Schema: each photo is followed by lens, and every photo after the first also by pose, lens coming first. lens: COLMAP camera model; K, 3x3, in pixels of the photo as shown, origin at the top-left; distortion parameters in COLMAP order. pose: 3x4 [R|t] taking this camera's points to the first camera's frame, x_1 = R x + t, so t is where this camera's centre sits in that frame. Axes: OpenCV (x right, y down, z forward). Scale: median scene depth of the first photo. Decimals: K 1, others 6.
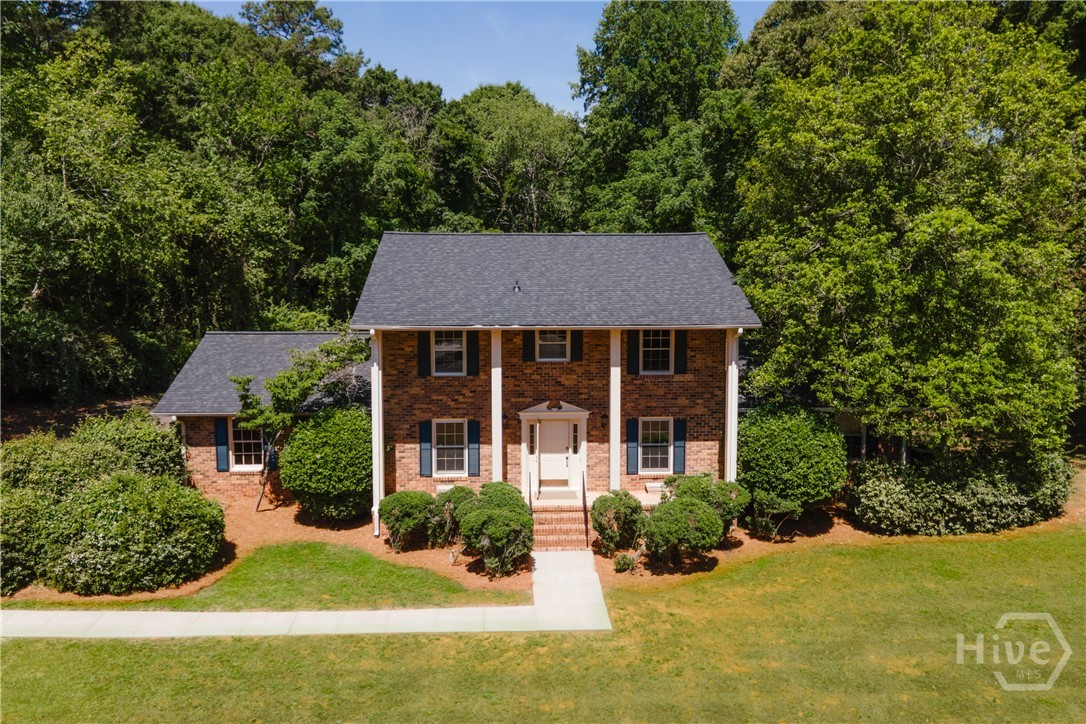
lens RADIAL K [[821.0, 0, 543.0], [0, 821.0, 362.0], [0, 0, 1]] dist [-0.000725, 0.052277]
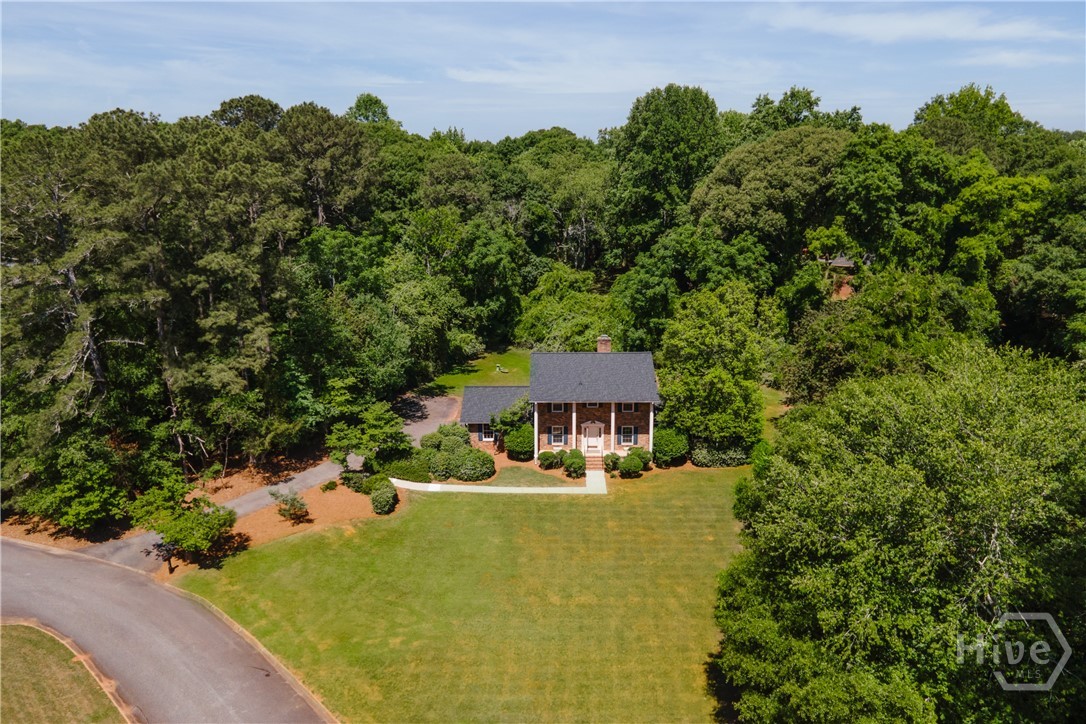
lens RADIAL K [[787.9, 0, 544.5], [0, 787.9, 378.5], [0, 0, 1]] dist [0.034203, 0.004647]
pose [[0.998531, 0.013571, -0.052448, -0.015030], [-0.005252, 0.987807, 0.155594, -0.581153], [0.053920, -0.155090, 0.986428, -1.917550]]
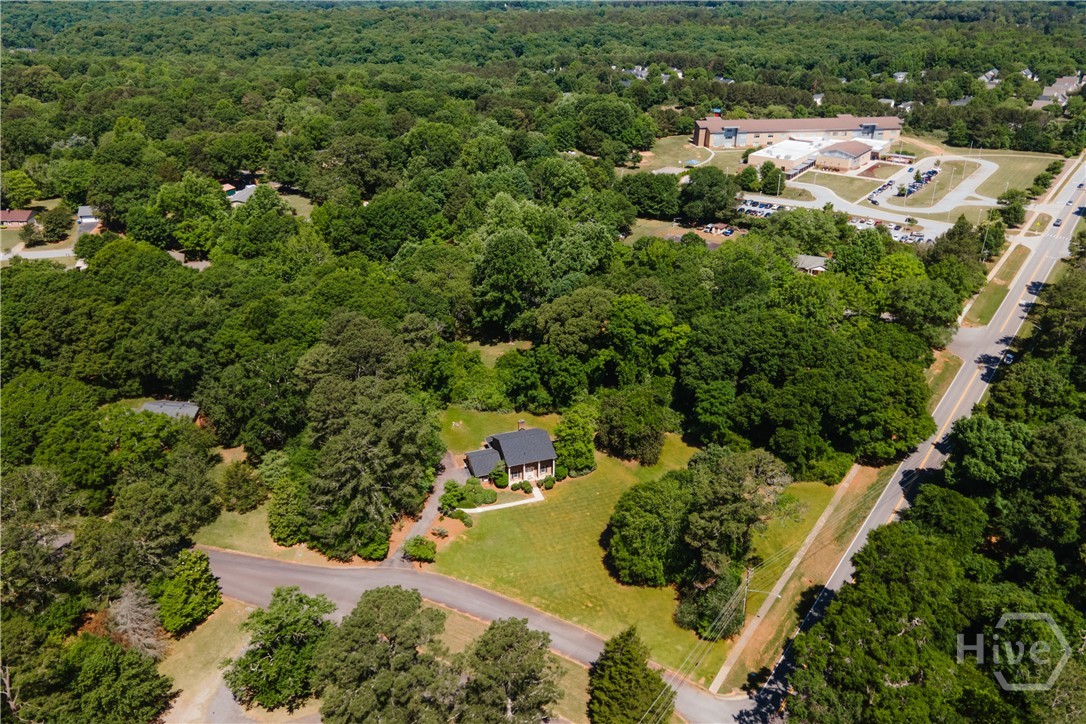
lens RADIAL K [[826.7, 0, 543.8], [0, 826.7, 316.1], [0, 0, 1]] dist [0.000687, 0.048367]
pose [[0.955876, -0.094811, 0.278050, -1.863555], [0.015695, 0.961618, 0.273942, -3.394995], [-0.293351, -0.257490, 0.920676, -5.689798]]
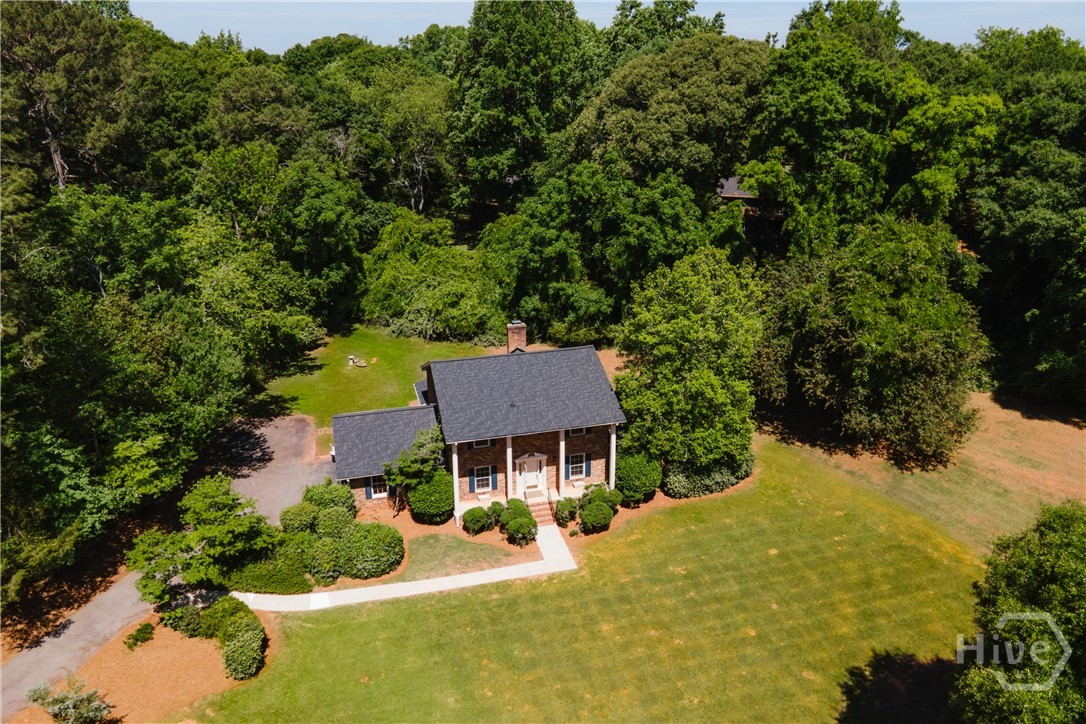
lens RADIAL K [[792.7, 0, 543.0], [0, 792.7, 362.0], [0, 0, 1]] dist [0.012455, 0.044112]
pose [[0.976855, -0.076045, 0.199929, -0.368863], [0.027255, 0.971303, 0.236279, -0.703265], [-0.212160, -0.225362, 0.950895, -0.952269]]
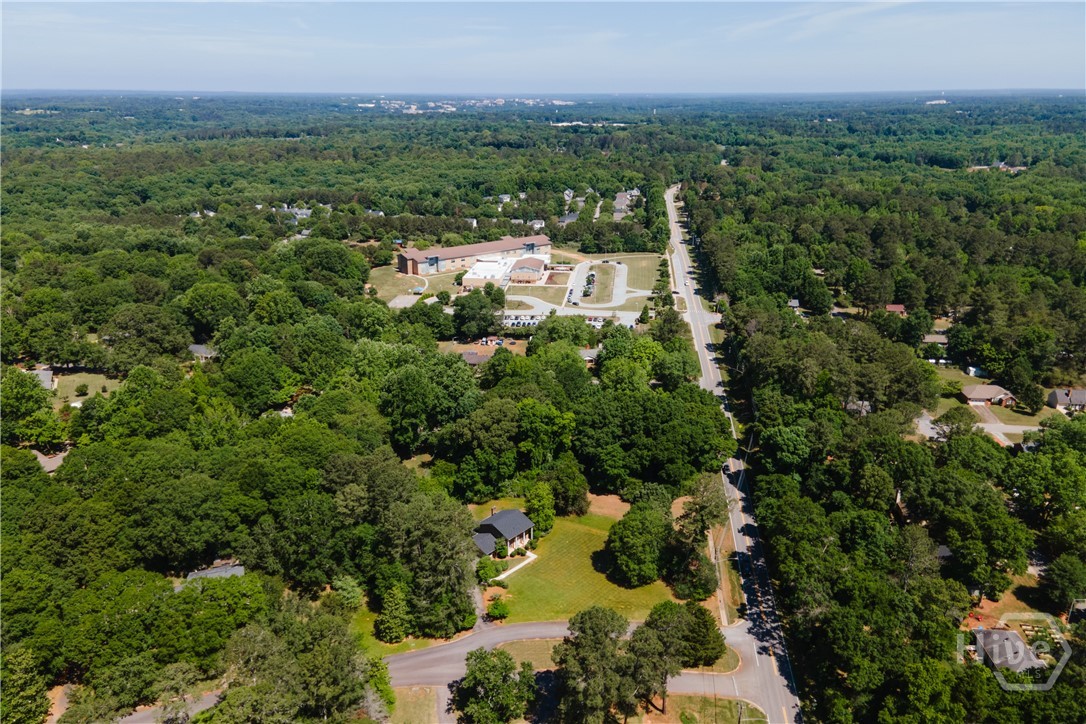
lens RADIAL K [[792.7, 0, 543.0], [0, 792.7, 362.0], [0, 0, 1]] dist [0.012455, 0.044112]
pose [[0.684640, -0.218665, 0.695309, -6.106227], [0.079787, 0.970690, 0.226706, -4.242682], [-0.724502, -0.099735, 0.682019, -5.644323]]
